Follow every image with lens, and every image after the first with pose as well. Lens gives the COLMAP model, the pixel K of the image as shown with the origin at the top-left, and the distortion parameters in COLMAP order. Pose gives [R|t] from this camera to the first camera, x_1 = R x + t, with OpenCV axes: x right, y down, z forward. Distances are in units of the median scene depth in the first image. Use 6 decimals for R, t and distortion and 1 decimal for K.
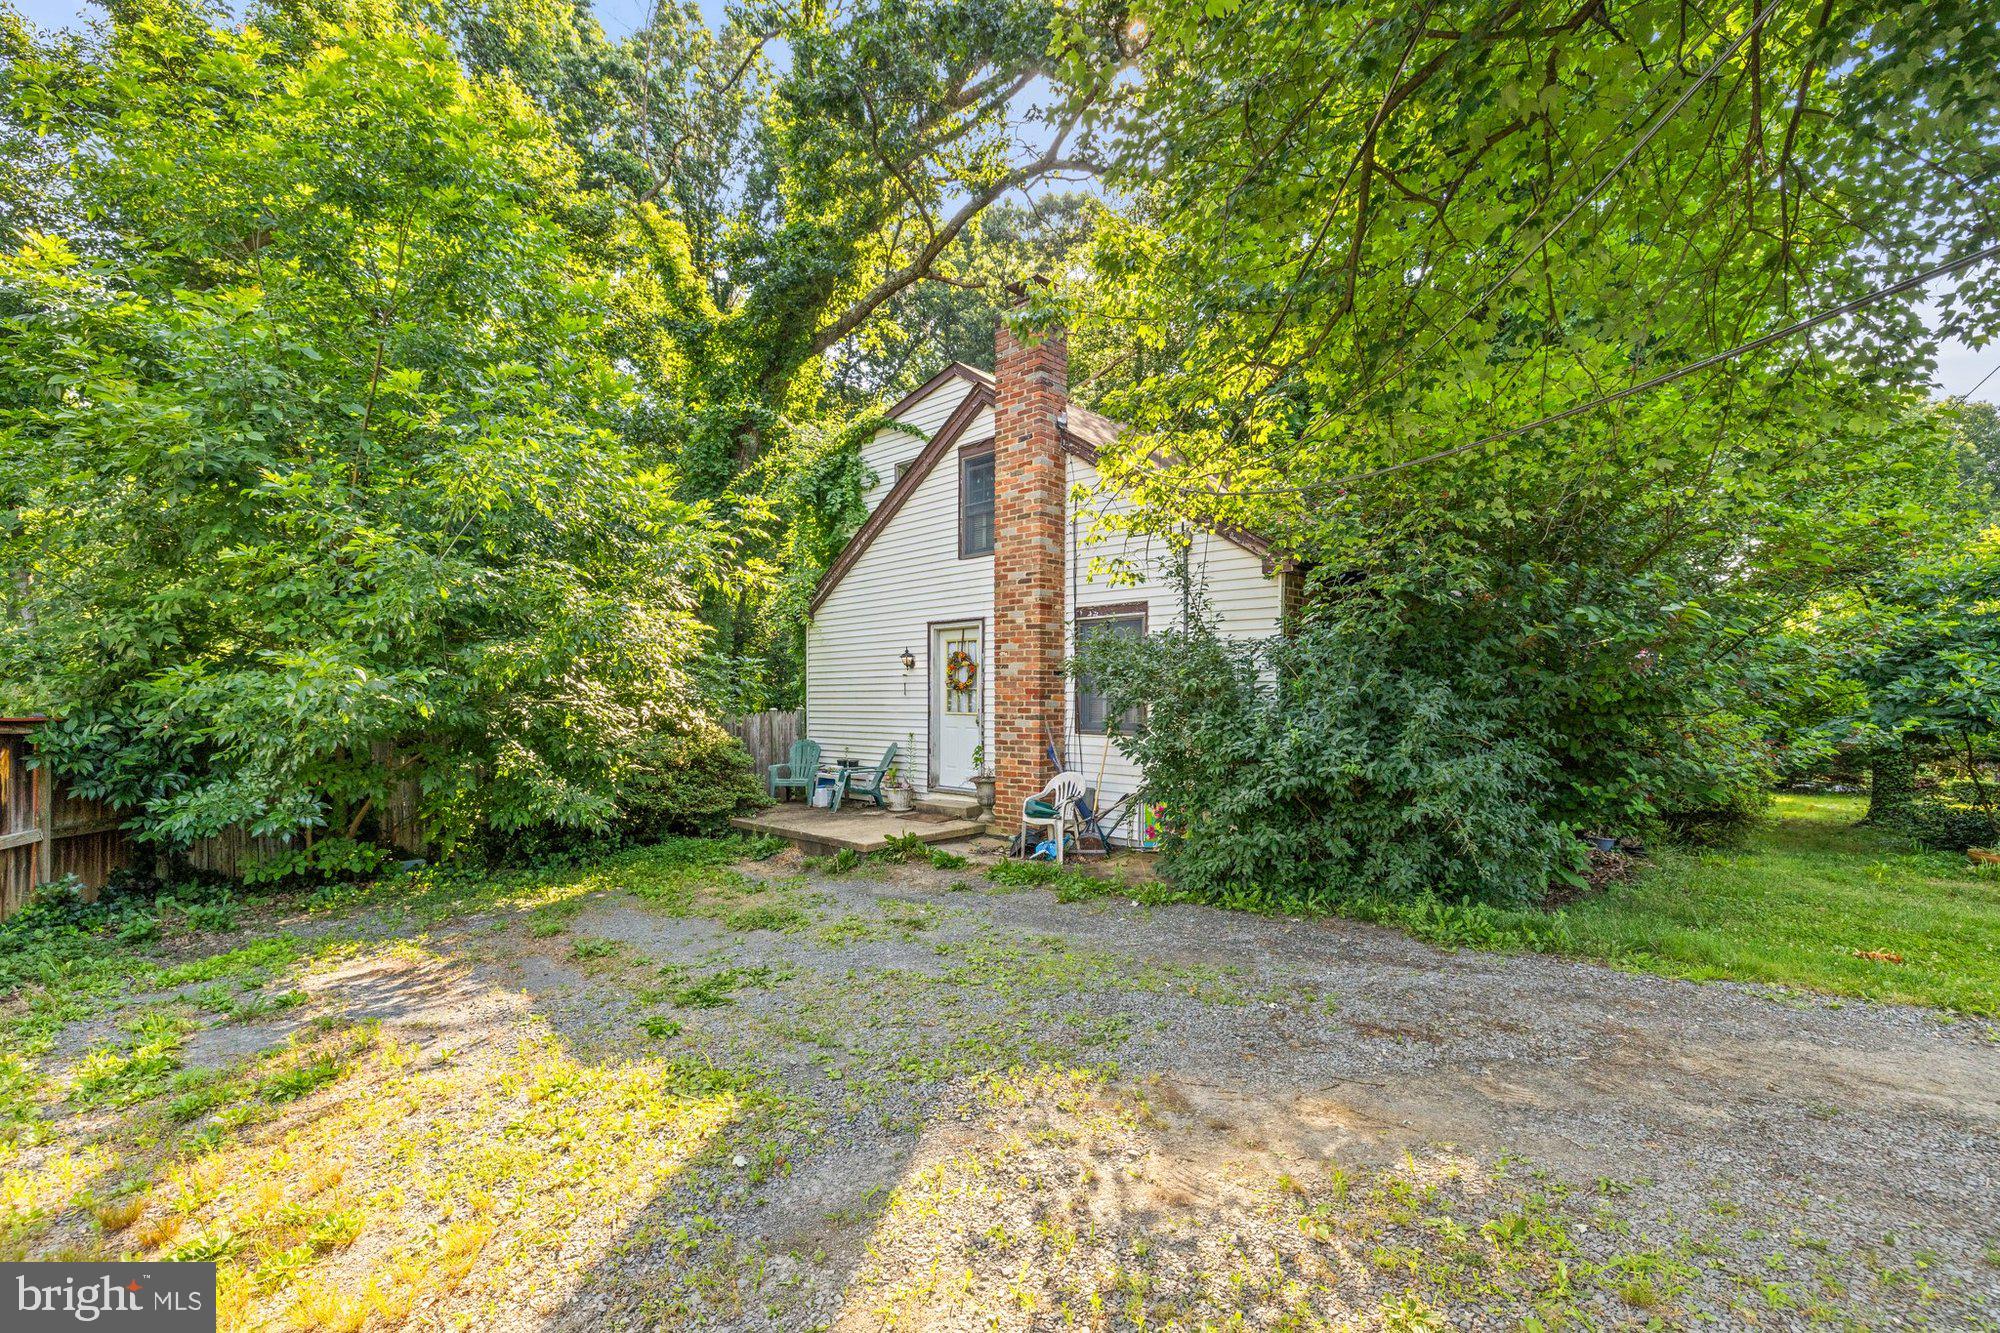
lens RADIAL K [[907.2, 0, 966.6], [0, 907.2, 668.2], [0, 0, 1]] dist [-0.001955, 0.006463]
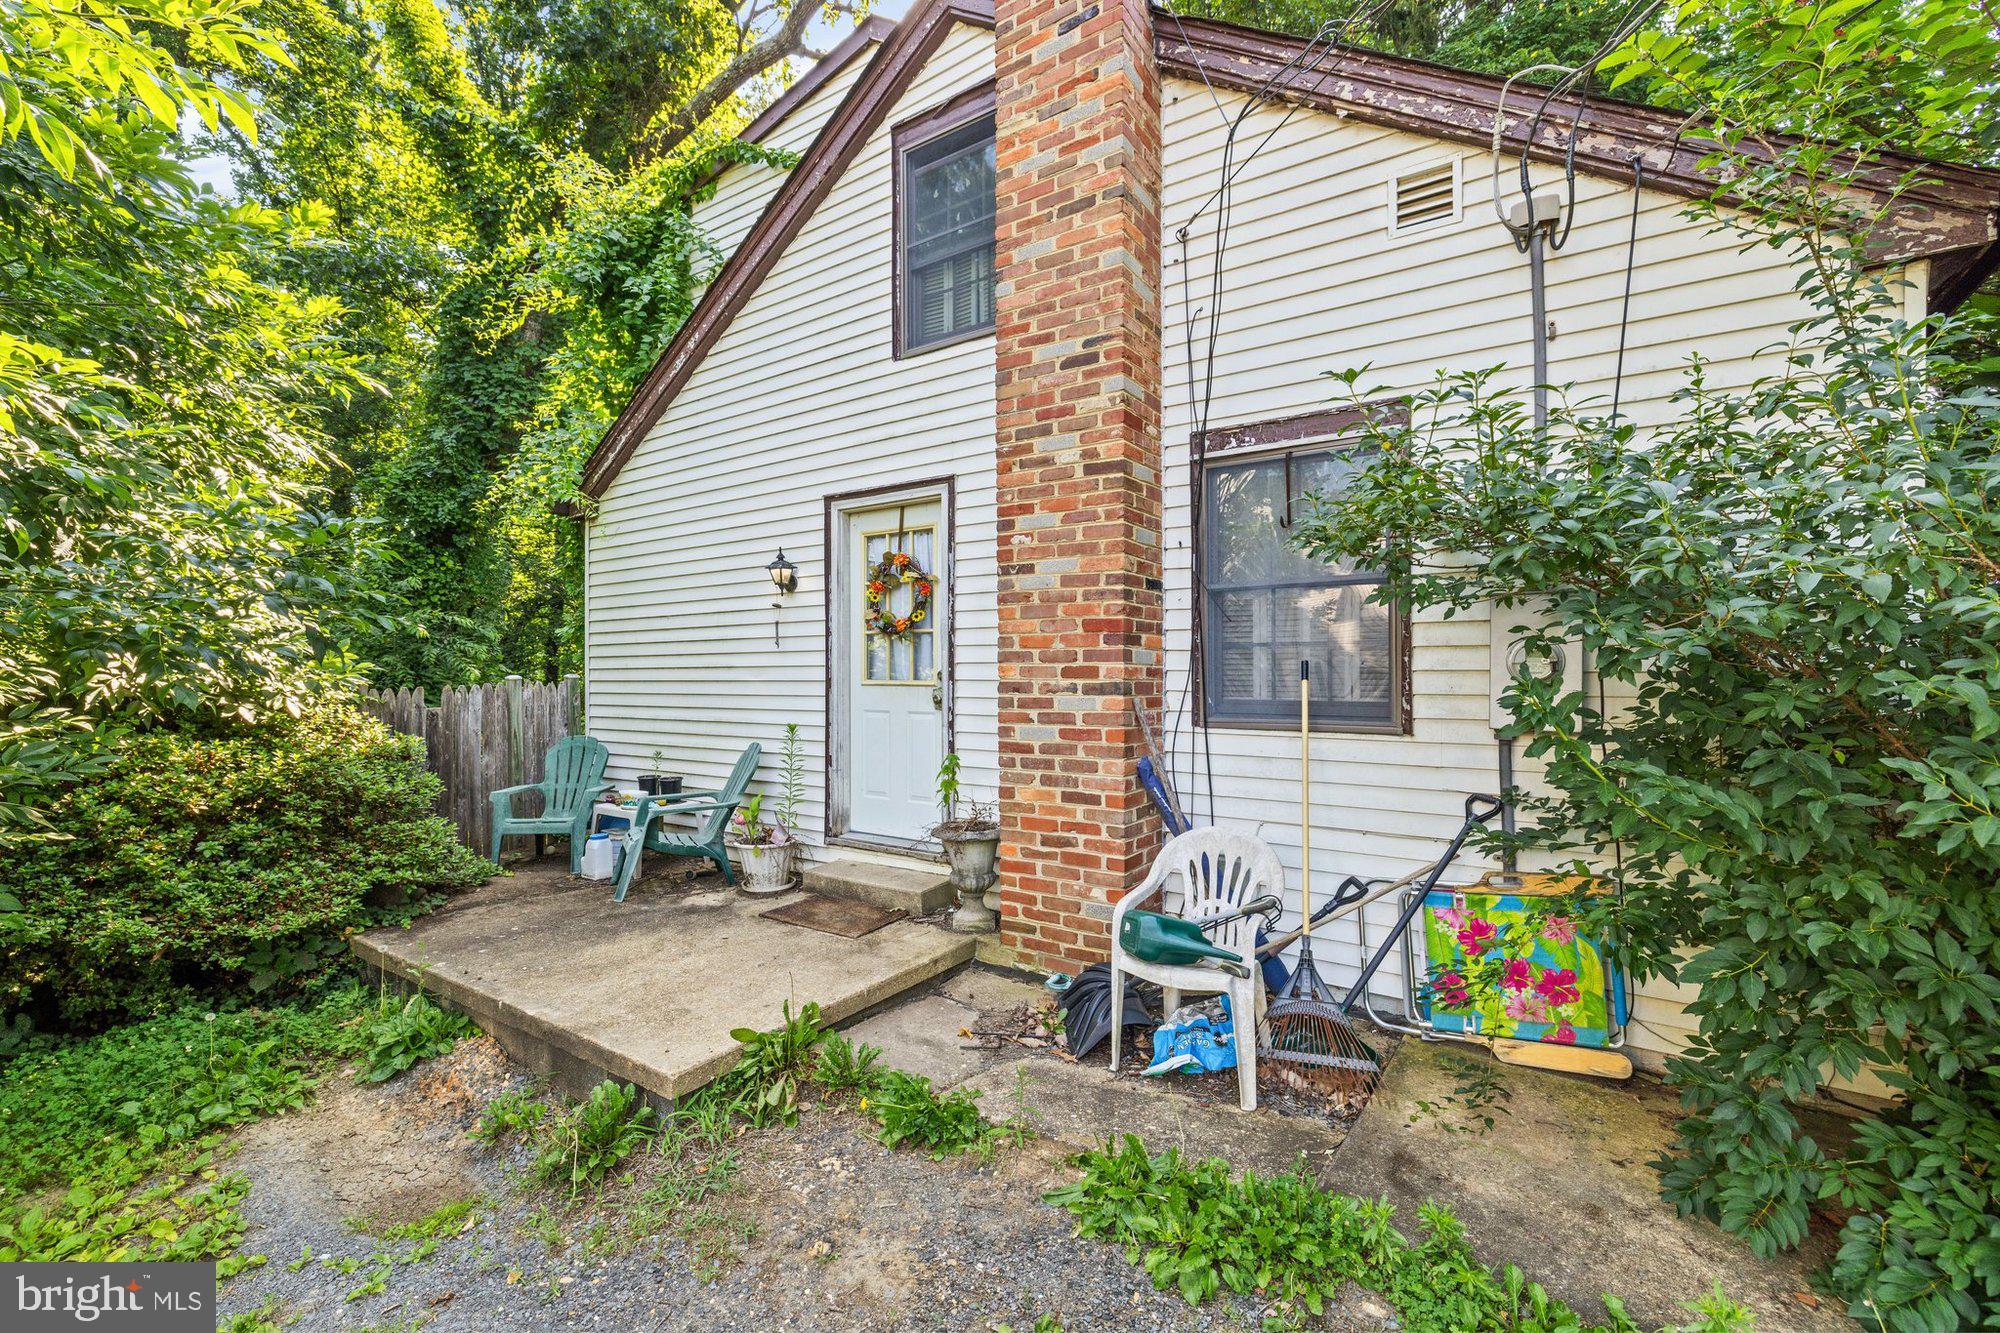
lens RADIAL K [[907.2, 0, 966.6], [0, 907.2, 668.2], [0, 0, 1]] dist [-0.001955, 0.006463]
pose [[0.987655, 0.000435, 0.156645, -0.046530], [-0.004413, 0.999677, 0.025046, 0.030857], [-0.156584, -0.025428, 0.987337, 0.533453]]
